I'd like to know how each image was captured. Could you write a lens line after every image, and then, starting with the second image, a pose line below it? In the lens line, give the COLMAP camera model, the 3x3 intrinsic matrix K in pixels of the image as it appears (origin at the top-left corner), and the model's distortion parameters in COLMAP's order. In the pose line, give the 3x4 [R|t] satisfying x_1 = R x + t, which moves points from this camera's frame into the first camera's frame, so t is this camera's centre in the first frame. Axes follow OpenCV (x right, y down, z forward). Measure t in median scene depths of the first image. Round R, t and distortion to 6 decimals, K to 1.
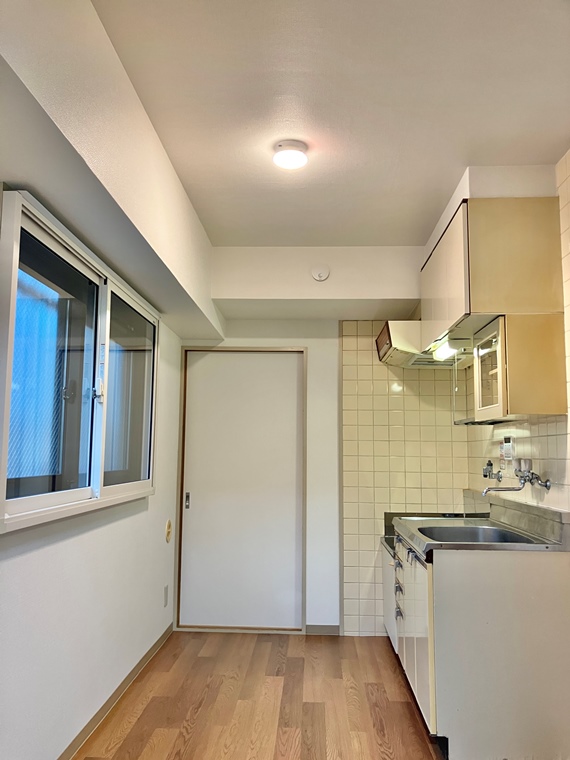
lens RADIAL K [[613.9, 0, 284.3], [0, 613.9, 378.6], [0, 0, 1]] dist [0.015635, -0.020969]
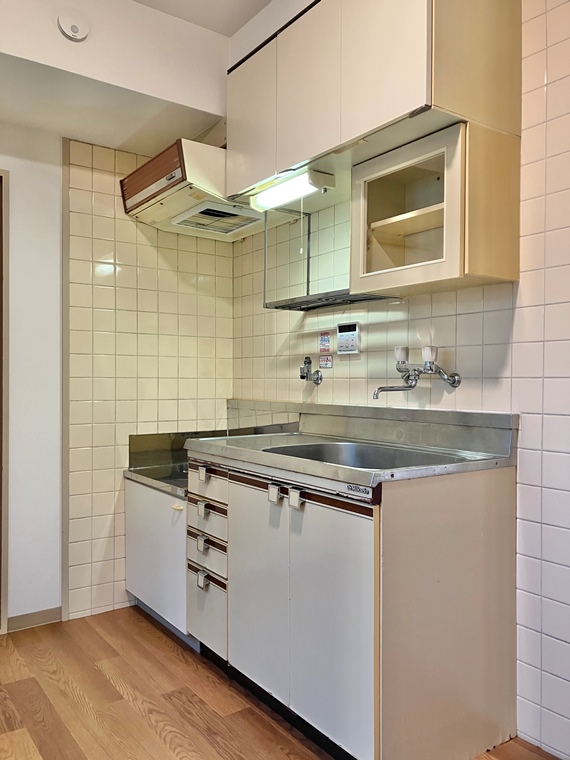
lens RADIAL K [[613.9, 0, 286.9], [0, 613.9, 382.4], [0, 0, 1]] dist [0.015635, -0.020969]
pose [[0.788616, -0.009622, 0.614810, -0.140502], [-0.070182, 0.991935, 0.105547, 0.082840], [-0.610867, -0.126385, 0.781581, 0.406891]]
